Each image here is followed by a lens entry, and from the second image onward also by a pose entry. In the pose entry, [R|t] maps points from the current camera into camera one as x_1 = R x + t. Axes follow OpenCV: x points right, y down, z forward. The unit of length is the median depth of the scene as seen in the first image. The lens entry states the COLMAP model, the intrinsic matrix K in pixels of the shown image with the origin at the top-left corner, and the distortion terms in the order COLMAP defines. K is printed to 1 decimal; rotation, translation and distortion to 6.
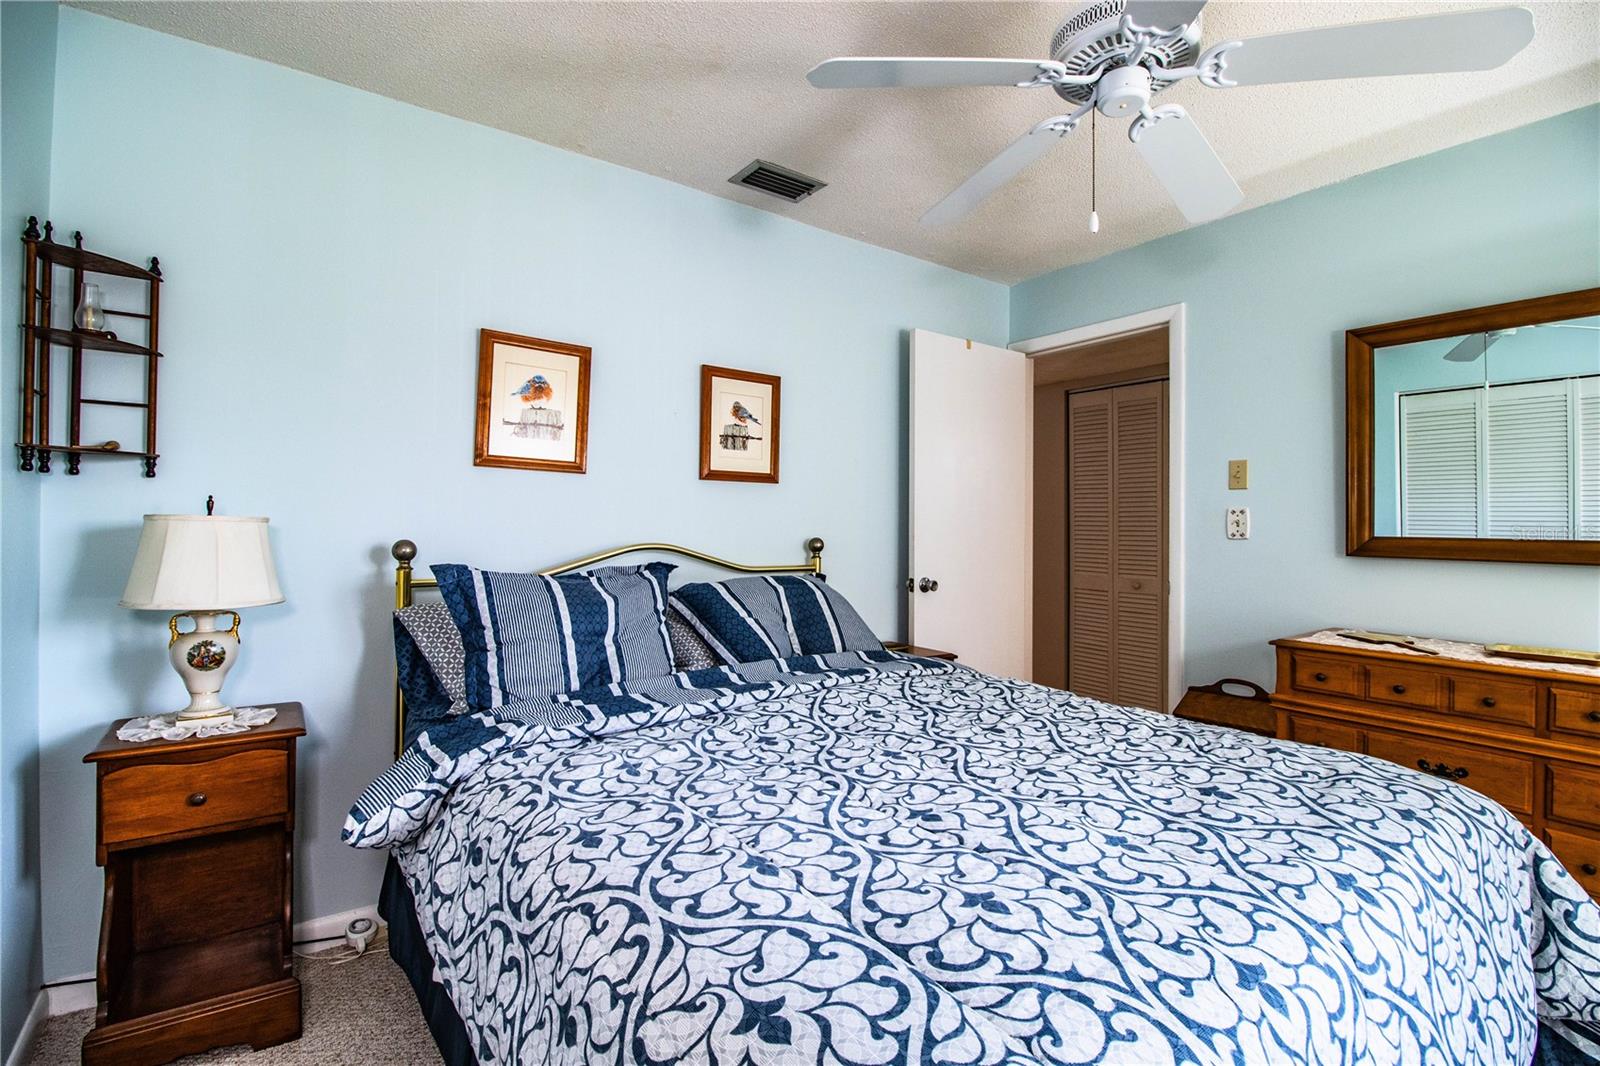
lens RADIAL K [[740.5, 0, 807.9], [0, 740.5, 531.9], [0, 0, 1]] dist [-0.002942, -0.010688]
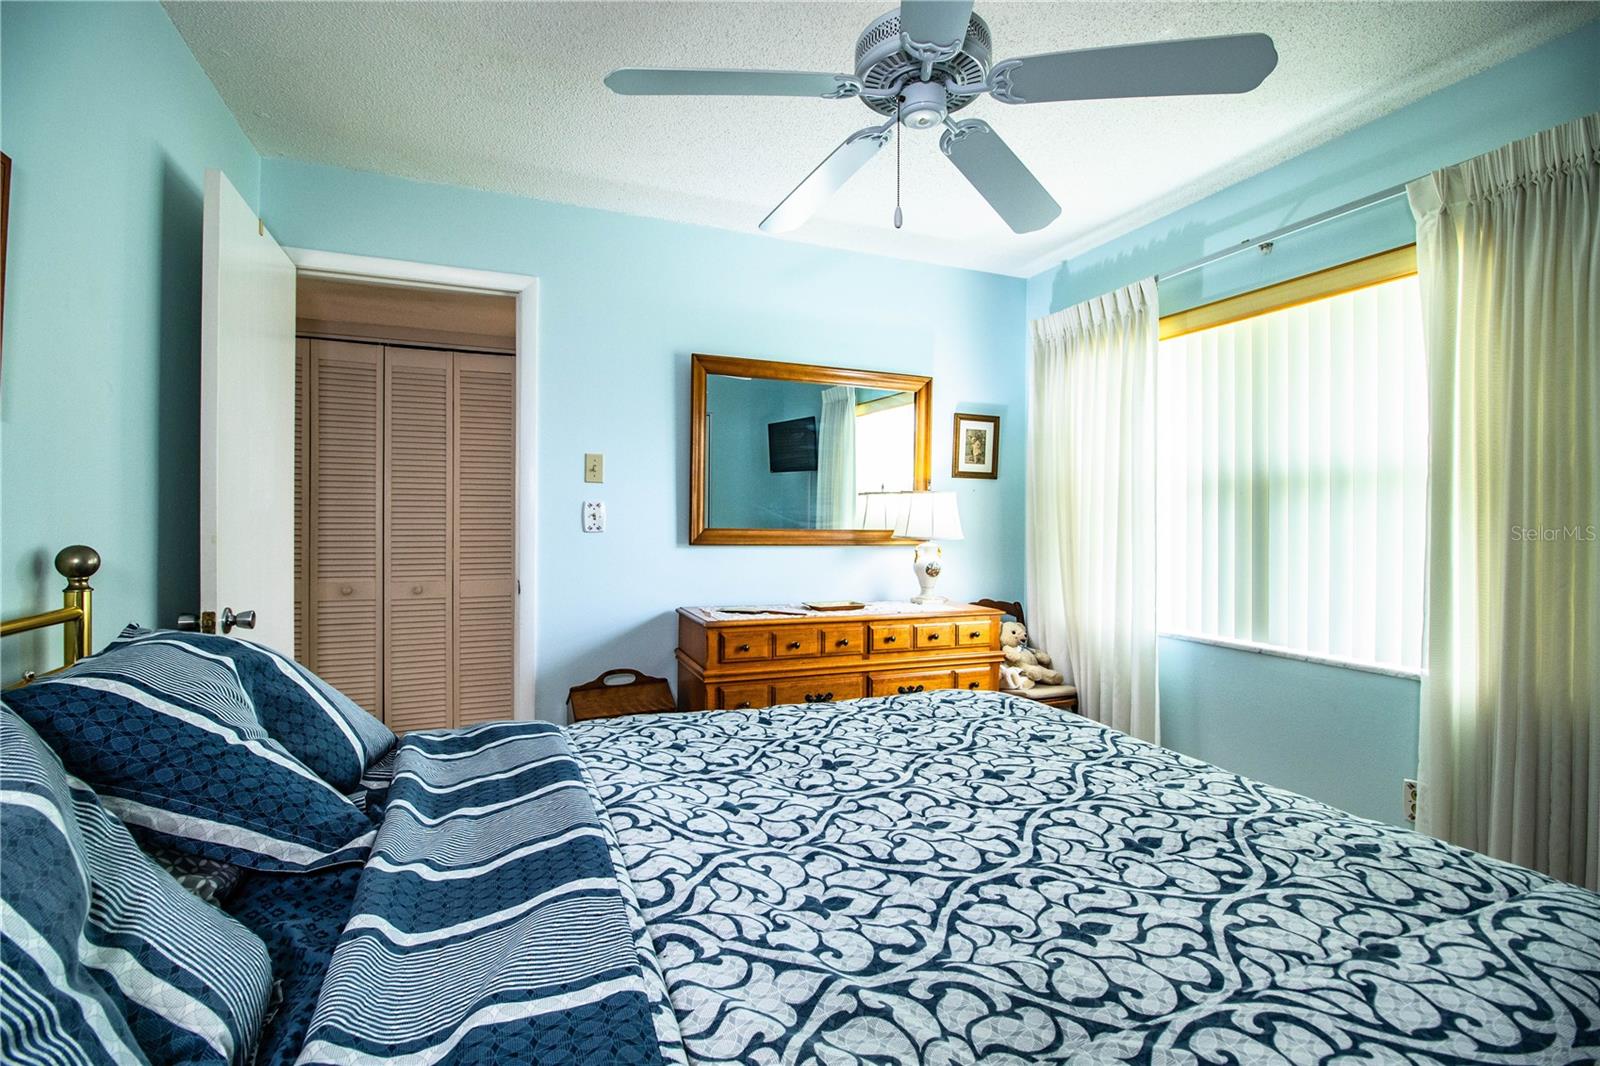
lens RADIAL K [[740.5, 0, 804.6], [0, 740.5, 522.2], [0, 0, 1]] dist [-0.002942, -0.010688]
pose [[0.232511, -0.005721, 0.972577, -0.477765], [0.002603, 0.999983, 0.005260, -0.011808], [-0.972590, 0.001309, 0.232522, 0.693165]]
